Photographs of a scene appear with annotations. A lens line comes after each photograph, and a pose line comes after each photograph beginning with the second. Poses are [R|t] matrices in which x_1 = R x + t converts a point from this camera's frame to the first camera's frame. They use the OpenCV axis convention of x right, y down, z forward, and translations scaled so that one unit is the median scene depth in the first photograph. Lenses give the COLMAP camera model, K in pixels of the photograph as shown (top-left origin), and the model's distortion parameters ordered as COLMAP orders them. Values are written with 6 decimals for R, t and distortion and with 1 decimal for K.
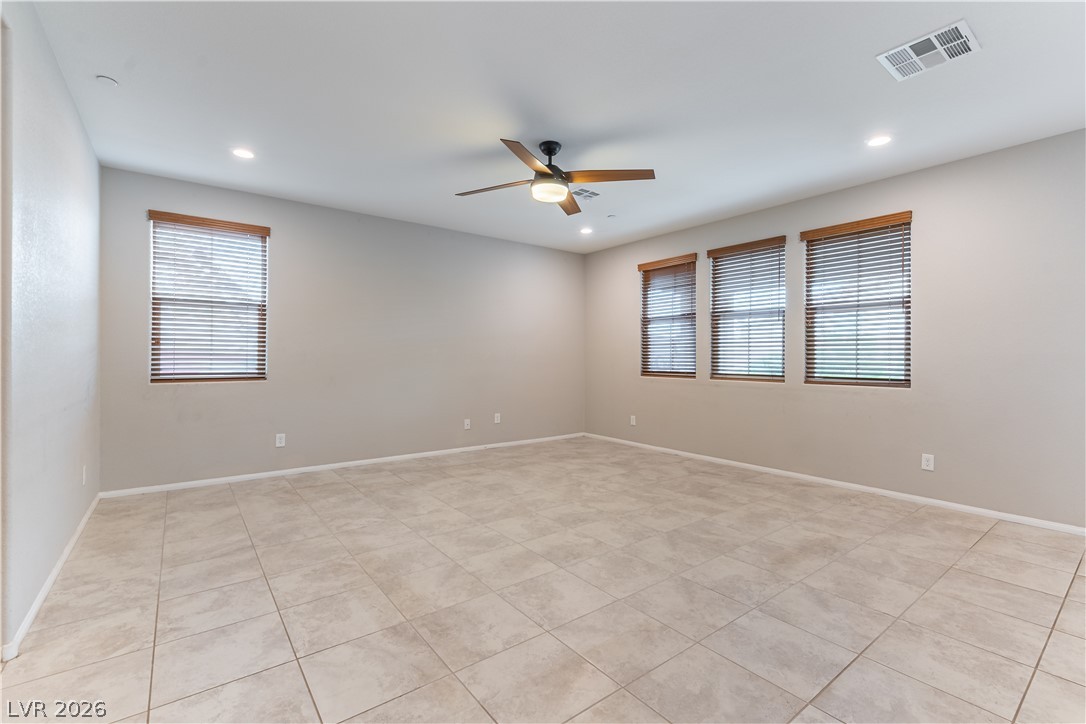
lens RADIAL K [[476.5, 0, 547.4], [0, 476.5, 355.7], [0, 0, 1]] dist [-0.000387, -0.000386]
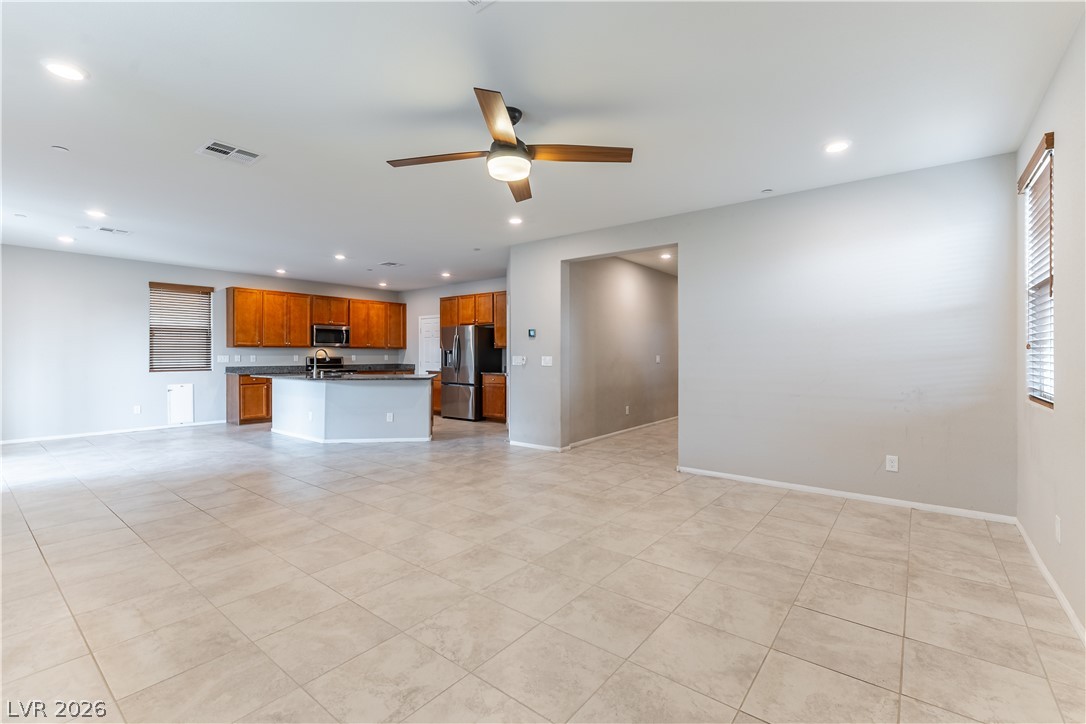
lens RADIAL K [[476.5, 0, 547.4], [0, 476.5, 355.7], [0, 0, 1]] dist [-0.000387, -0.000386]
pose [[-0.969805, -0.005555, -0.243818, 0.144796], [-0.005361, 0.999985, -0.001459, -0.009918], [0.243822, -0.000107, -0.969820, 1.865780]]
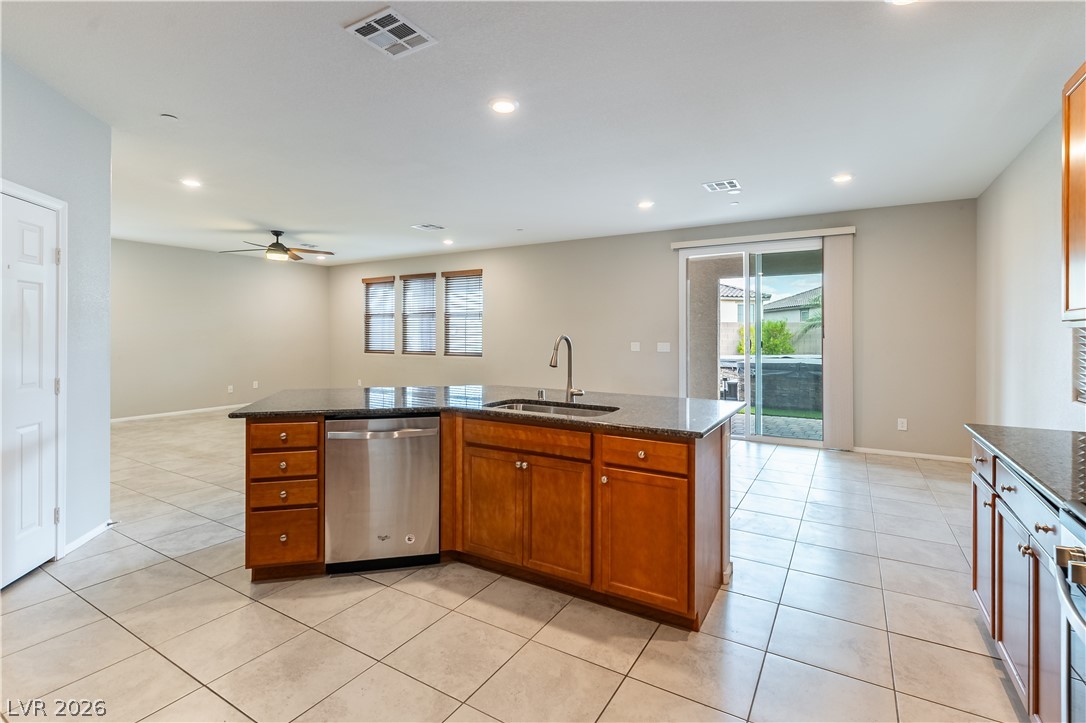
lens RADIAL K [[507.1, 0, 538.6], [0, 507.1, 333.0], [0, 0, 1]] dist [-0.000125, 0.000067]
pose [[0.934373, -0.002607, 0.356288, 0.256326], [0.001545, 0.999993, 0.003264, -0.046283], [-0.356294, -0.002499, 0.934371, -1.249189]]
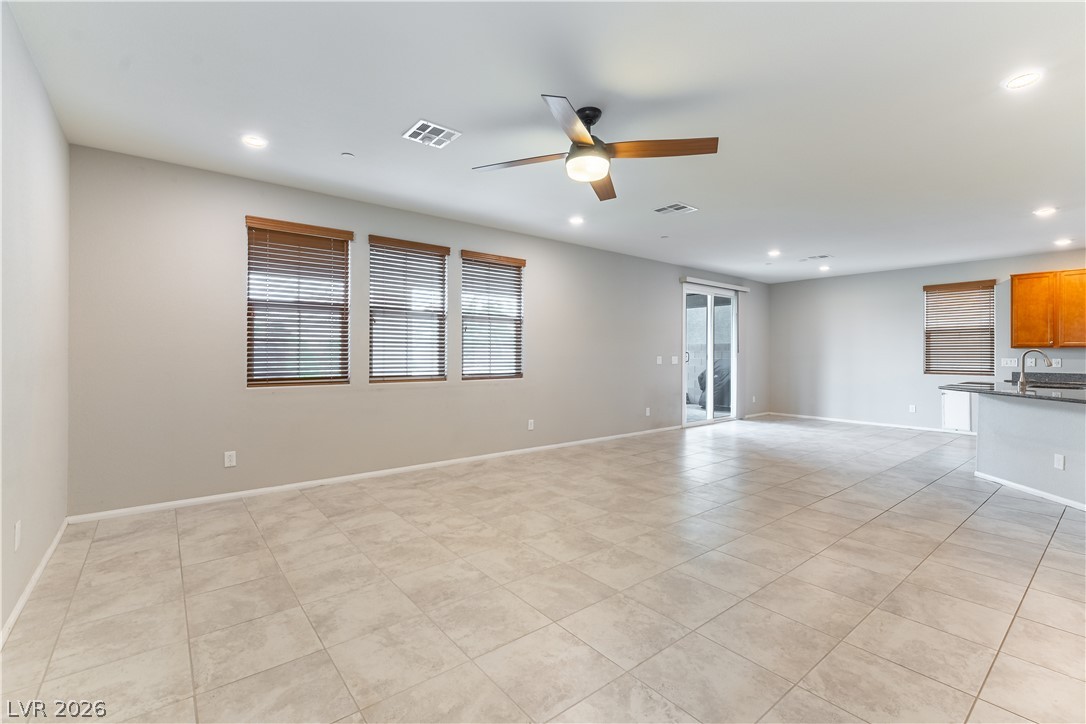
lens RADIAL K [[476.5, 0, 547.4], [0, 476.5, 355.7], [0, 0, 1]] dist [-0.000387, -0.000386]
pose [[-0.022990, -0.008845, 0.999697, -0.850668], [-0.008570, 0.999926, 0.008650, -0.018094], [-0.999699, -0.008369, -0.023064, 1.109572]]
